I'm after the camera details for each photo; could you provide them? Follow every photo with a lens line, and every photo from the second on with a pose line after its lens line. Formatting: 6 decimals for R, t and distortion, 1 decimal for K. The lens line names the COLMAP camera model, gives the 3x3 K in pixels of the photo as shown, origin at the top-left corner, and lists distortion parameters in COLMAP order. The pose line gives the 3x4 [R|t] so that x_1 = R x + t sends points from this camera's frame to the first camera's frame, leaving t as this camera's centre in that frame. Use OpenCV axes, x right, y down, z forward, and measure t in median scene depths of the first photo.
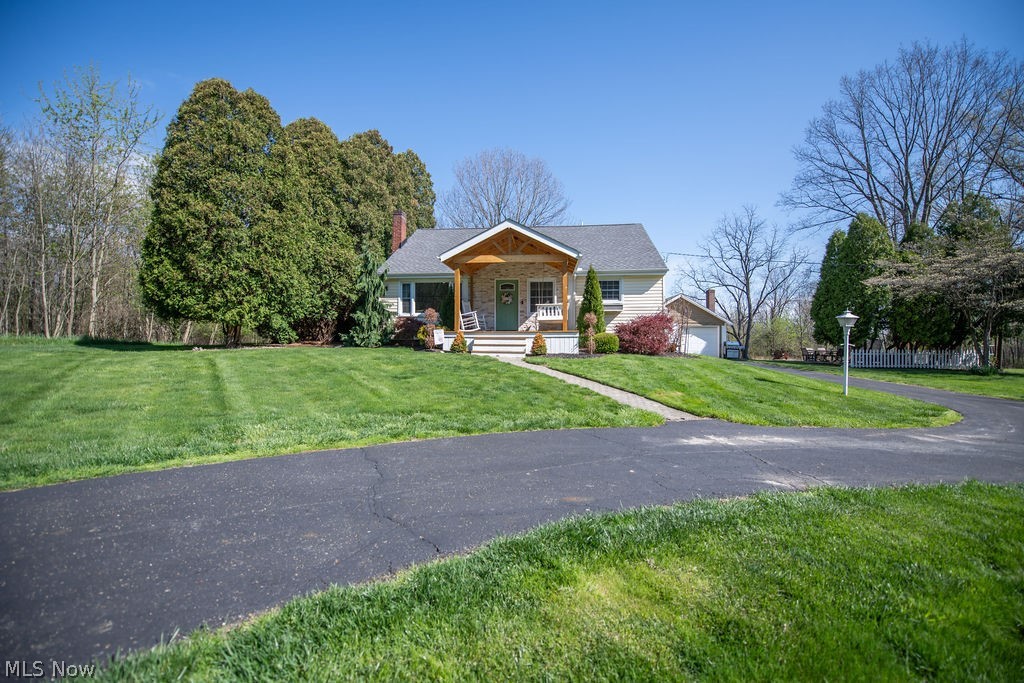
lens RADIAL K [[407.7, 0, 513.6], [0, 407.7, 338.3], [0, 0, 1]] dist [-0.015166, -0.002082]
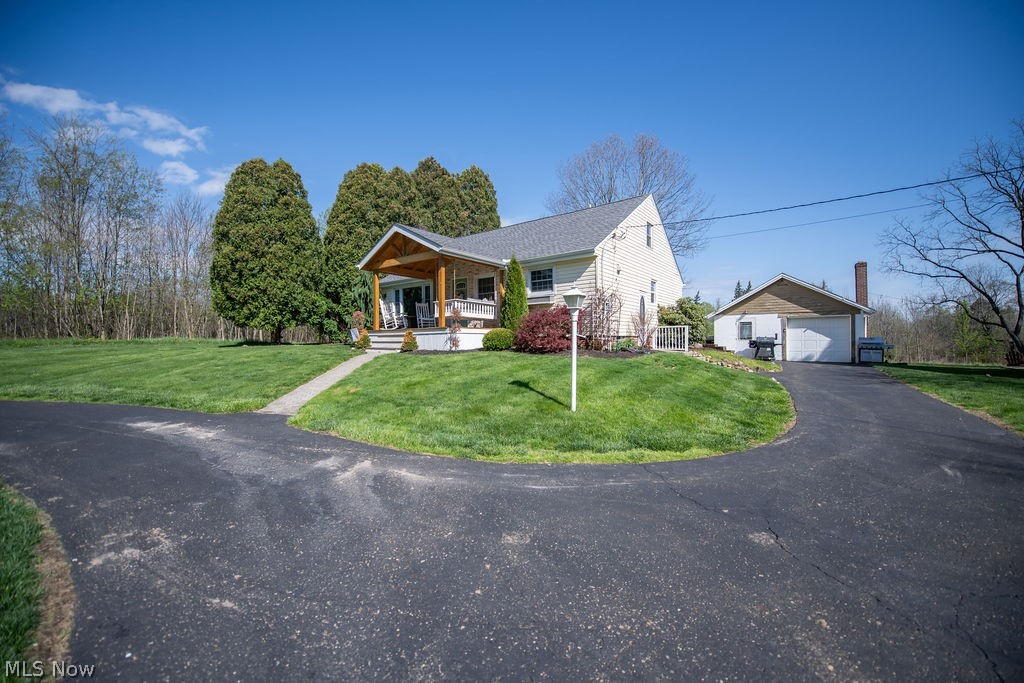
lens RADIAL K [[407.7, 0, 515.2], [0, 407.7, 343.9], [0, 0, 1]] dist [-0.015166, -0.002082]
pose [[0.845847, -0.004627, -0.533405, 0.652831], [0.008339, 0.999955, 0.004550, 0.015516], [0.533360, -0.008296, 0.845847, 0.215121]]
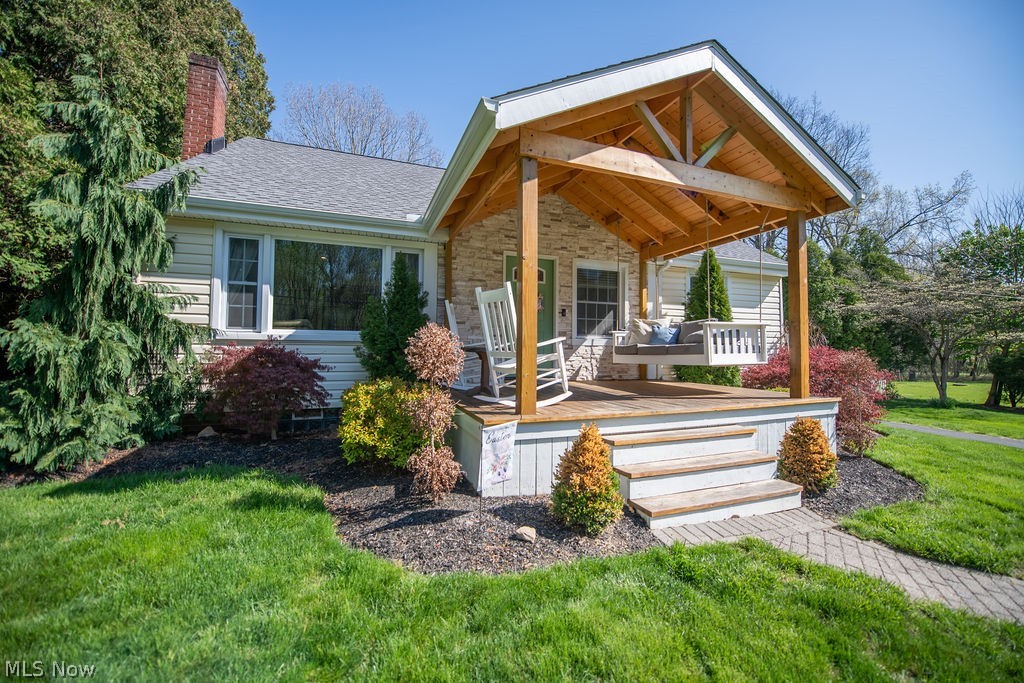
lens RADIAL K [[407.7, 0, 509.8], [0, 407.7, 337.4], [0, 0, 1]] dist [-0.015166, -0.002082]
pose [[0.900832, 0.019176, 0.433744, -0.218909], [-0.008738, 0.999623, -0.026047, -0.050246], [-0.434080, 0.019674, 0.900660, 0.639867]]
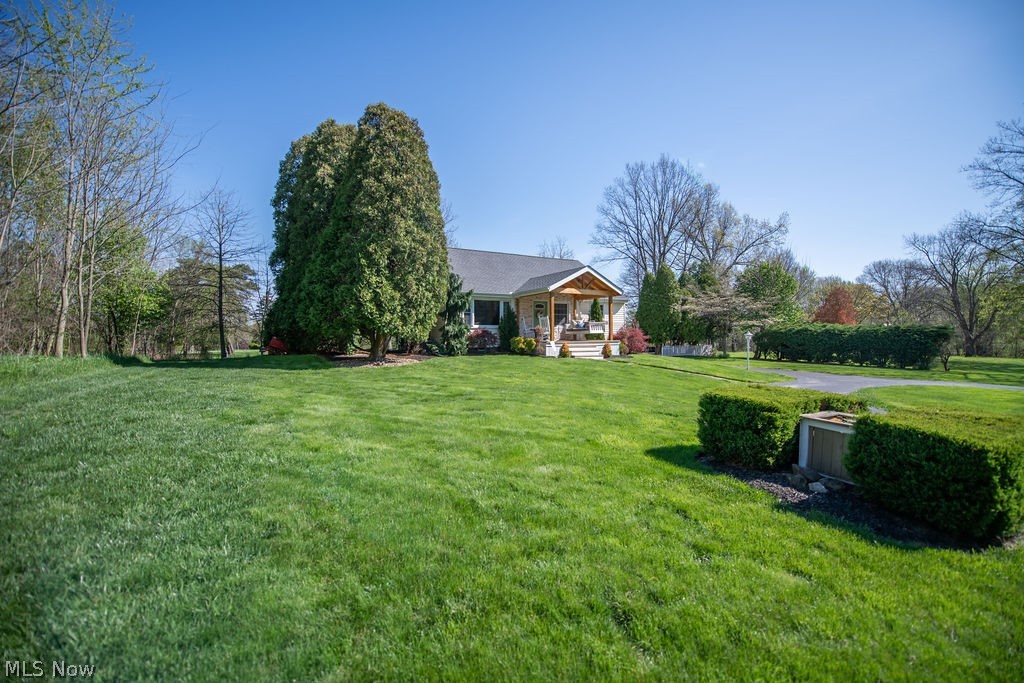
lens RADIAL K [[407.7, 0, 509.3], [0, 407.7, 341.1], [0, 0, 1]] dist [-0.015166, -0.002082]
pose [[0.829979, -0.014380, 0.557609, -0.859889], [0.005265, 0.999825, 0.017948, -0.037464], [-0.557770, -0.011961, 0.829910, -0.055873]]
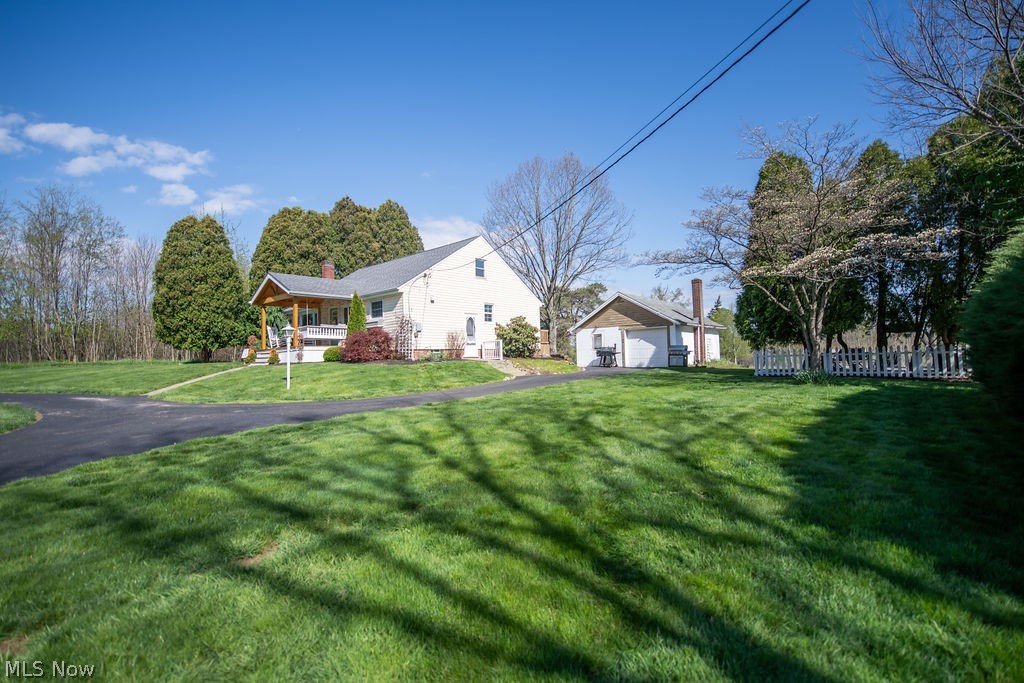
lens RADIAL K [[477.8, 0, 506.9], [0, 477.8, 345.0], [0, 0, 1]] dist [-0.006174, -0.001405]
pose [[0.802536, -0.042942, -0.595057, 1.357032], [0.031070, 0.999061, -0.030194, 0.039578], [0.595795, 0.005744, 0.803116, 0.103432]]
